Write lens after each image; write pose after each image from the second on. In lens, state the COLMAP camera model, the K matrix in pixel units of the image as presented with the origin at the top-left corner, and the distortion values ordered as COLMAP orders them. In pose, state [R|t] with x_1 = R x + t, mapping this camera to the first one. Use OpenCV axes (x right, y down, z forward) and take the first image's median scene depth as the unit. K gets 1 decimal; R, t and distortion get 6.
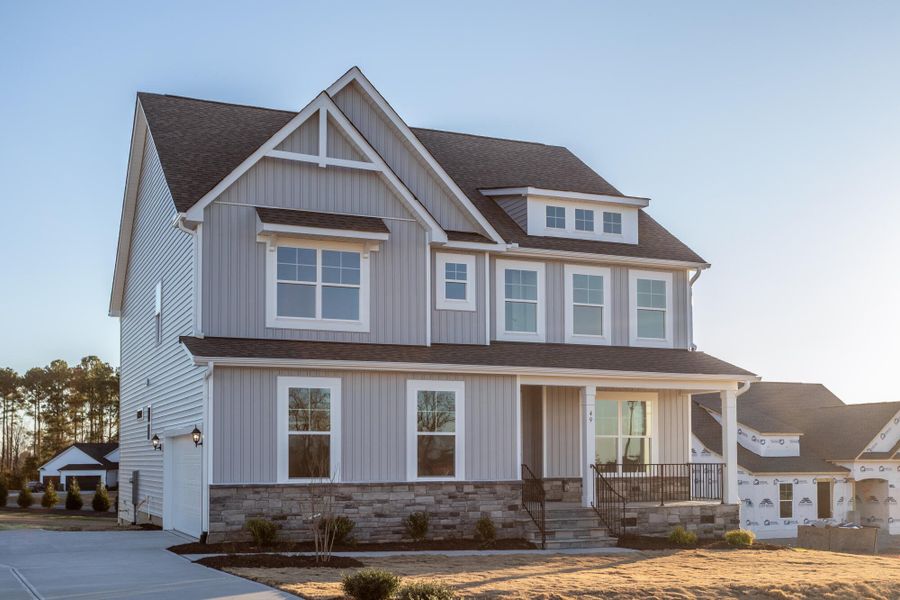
lens RADIAL K [[1061.2, 0, 450.0], [0, 1061.2, 300.0], [0, 0, 1]] dist [0.003409, 0.026976]
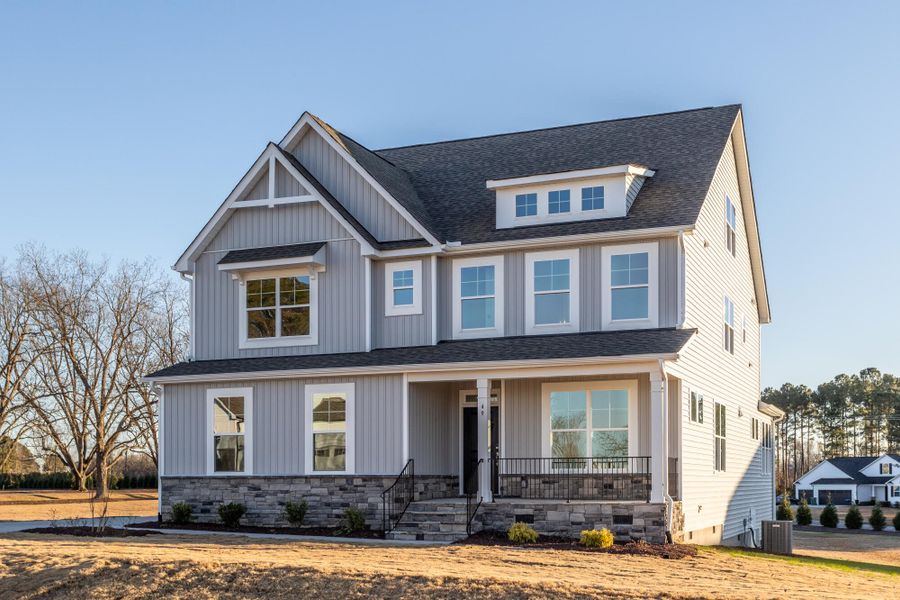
lens RADIAL K [[1082.5, 0, 449.4], [0, 1082.5, 334.3], [0, 0, 1]] dist [0.019250, 0.021465]
pose [[0.700337, -0.094230, -0.707566, 0.812563], [0.107056, 0.993902, -0.026401, 0.063037], [0.705739, -0.057260, 0.706154, 0.275930]]
